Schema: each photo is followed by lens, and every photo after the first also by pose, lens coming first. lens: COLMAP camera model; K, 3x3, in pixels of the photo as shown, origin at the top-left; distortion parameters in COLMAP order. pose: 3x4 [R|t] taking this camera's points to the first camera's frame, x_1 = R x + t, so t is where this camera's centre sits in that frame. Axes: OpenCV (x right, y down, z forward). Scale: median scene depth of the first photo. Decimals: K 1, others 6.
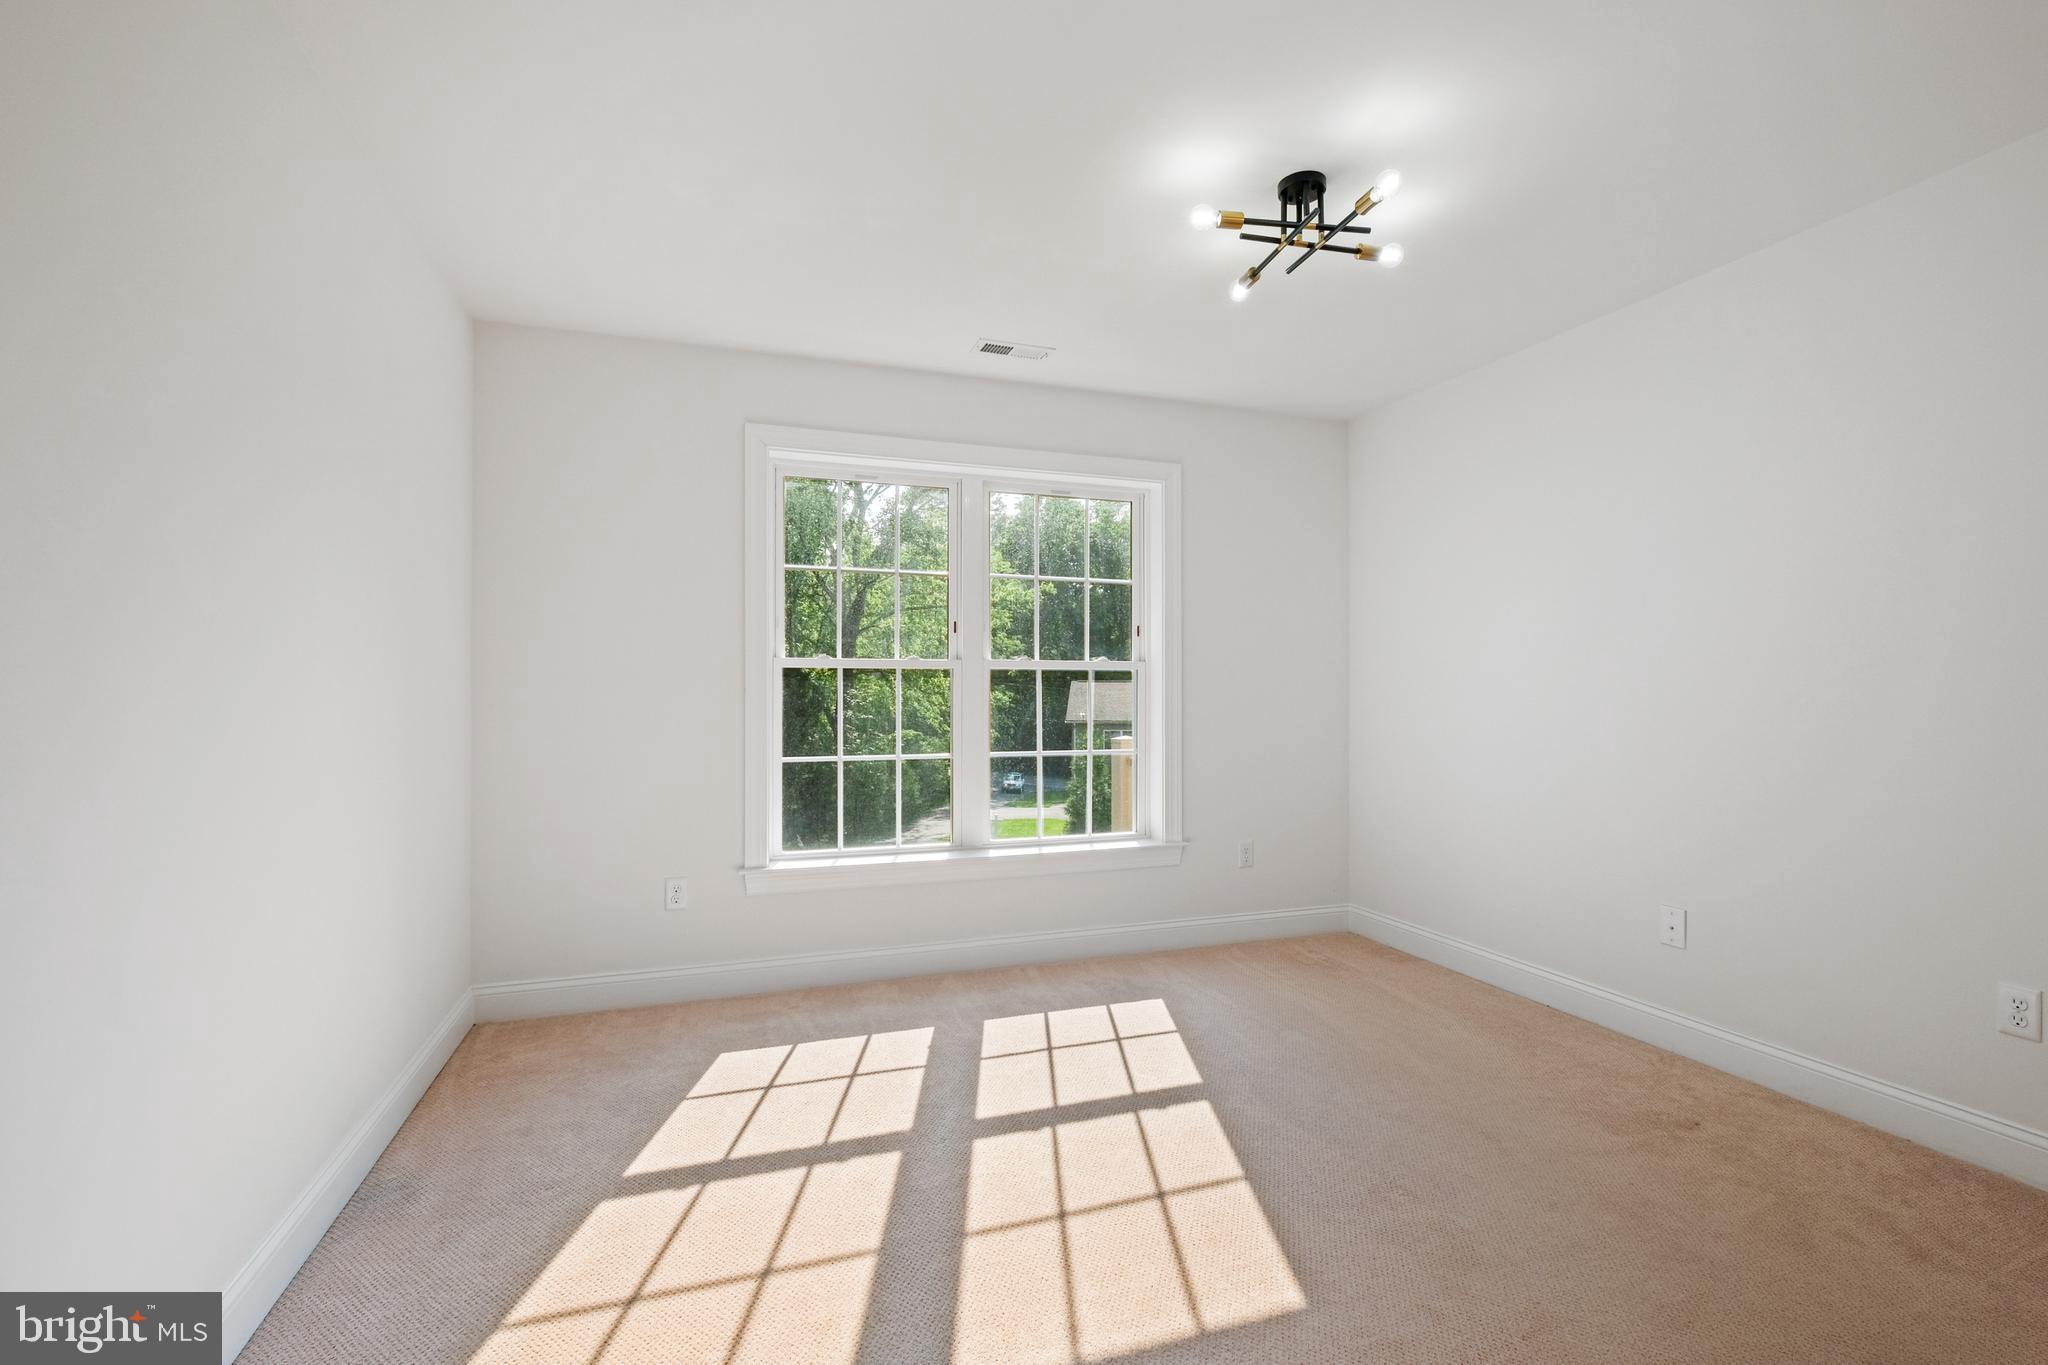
lens RADIAL K [[886.3, 0, 1024.4], [0, 886.3, 677.5], [0, 0, 1]] dist [0.005463, 0.000442]
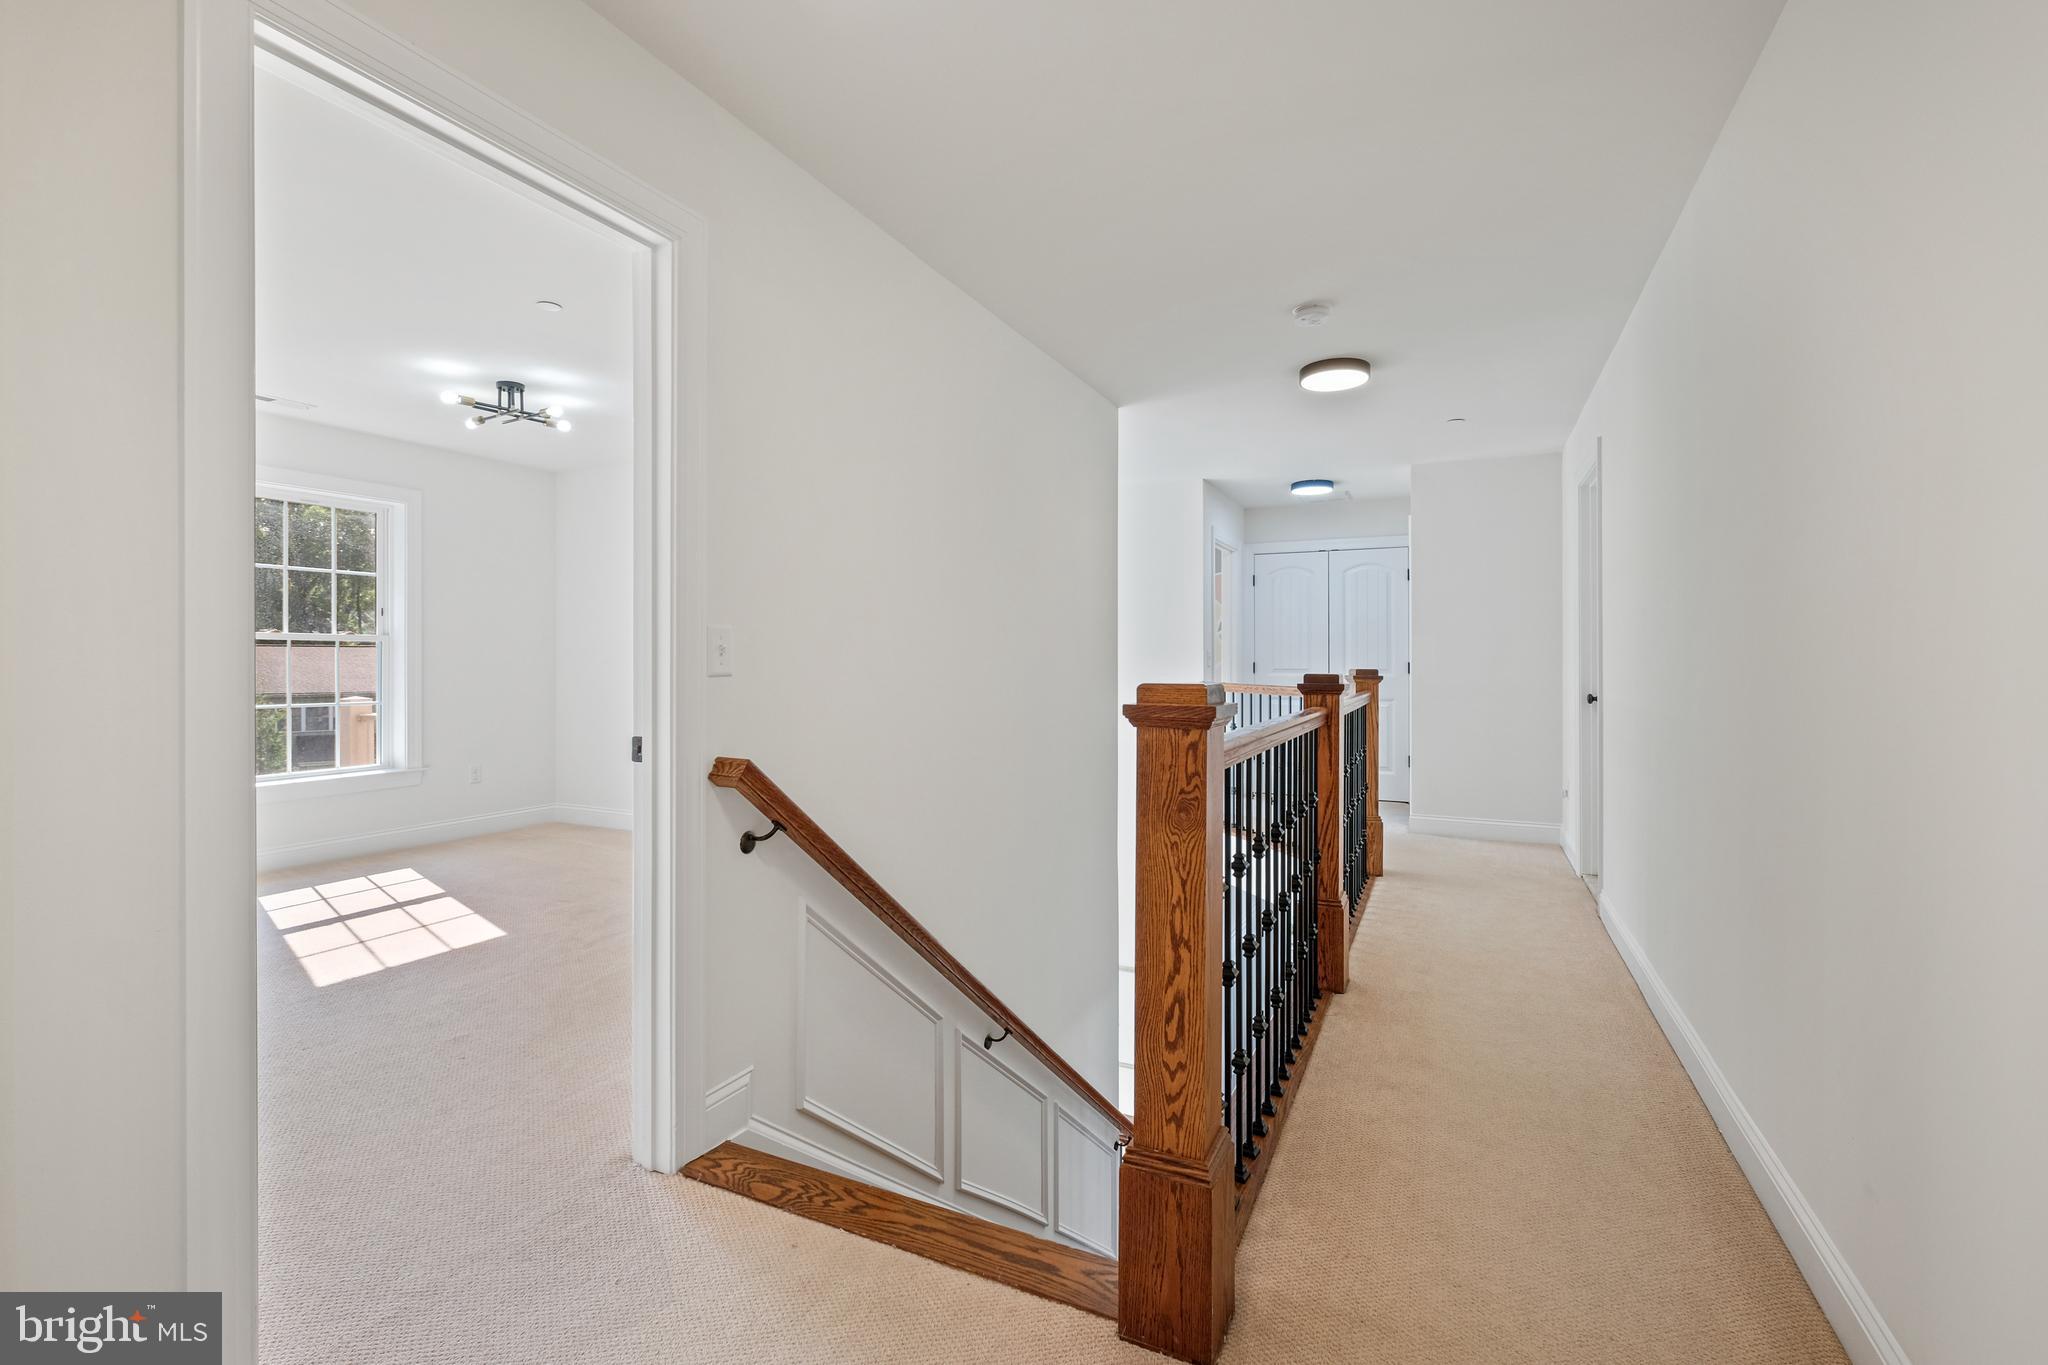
lens RADIAL K [[886.3, 0, 1029.9], [0, 886.3, 664.5], [0, 0, 1]] dist [0.005463, 0.000442]
pose [[0.691907, -0.001938, 0.721984, -0.164519], [-0.005270, 0.999956, 0.007735, 0.010871], [-0.721967, -0.009157, 0.691866, -0.631623]]
